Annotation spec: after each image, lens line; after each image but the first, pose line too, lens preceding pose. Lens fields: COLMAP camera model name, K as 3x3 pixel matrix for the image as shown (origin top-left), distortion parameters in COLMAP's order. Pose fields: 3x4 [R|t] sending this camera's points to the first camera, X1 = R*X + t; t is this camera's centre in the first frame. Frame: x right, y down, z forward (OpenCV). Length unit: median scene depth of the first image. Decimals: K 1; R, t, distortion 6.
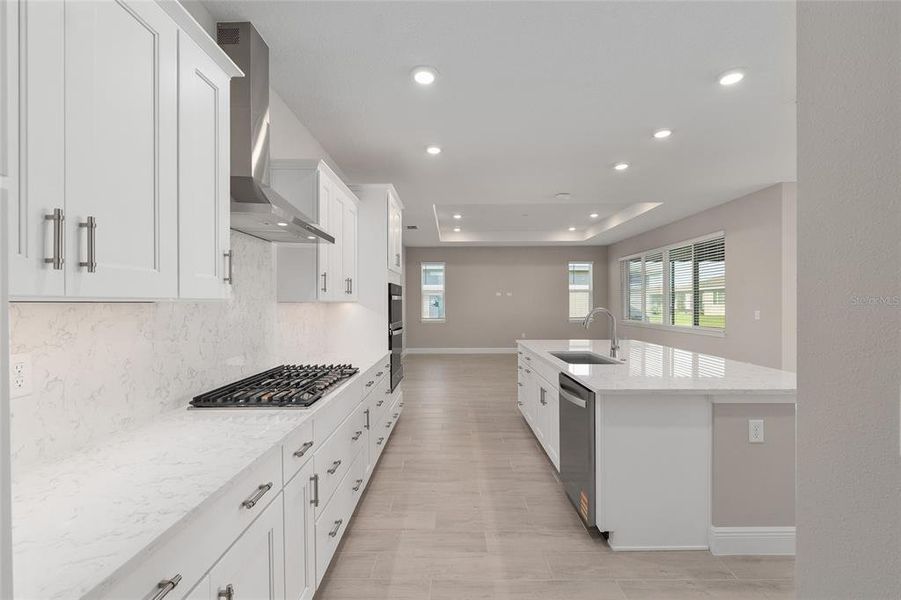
lens RADIAL K [[395.3, 0, 447.2], [0, 395.3, 297.7], [0, 0, 1]] dist [-0.000668, -0.000454]
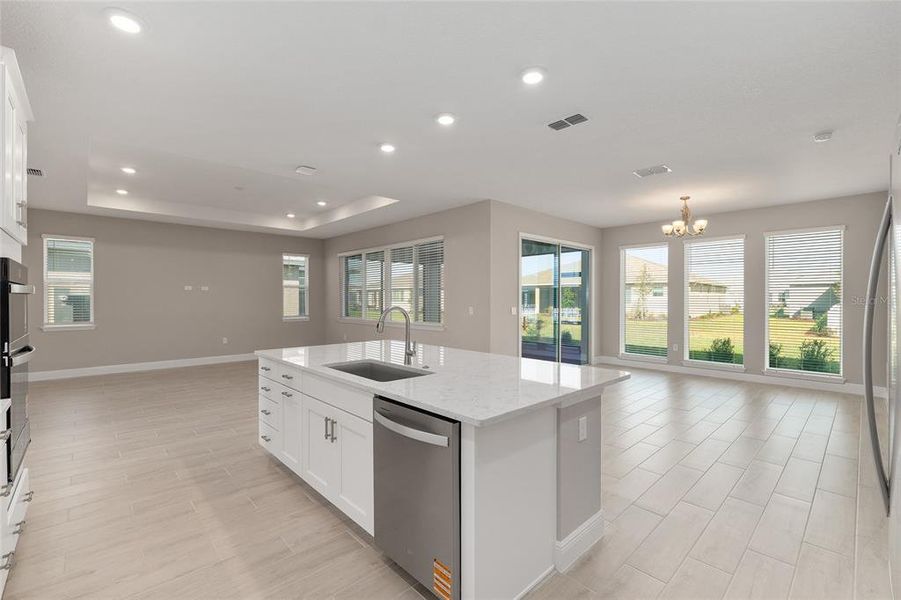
lens RADIAL K [[395.3, 0, 447.2], [0, 395.3, 297.7], [0, 0, 1]] dist [-0.000668, -0.000454]
pose [[0.724621, 0.006895, 0.689113, -0.063073], [-0.011955, 0.999925, 0.002566, 0.003276], [-0.689044, -0.010098, 0.724649, 0.208782]]
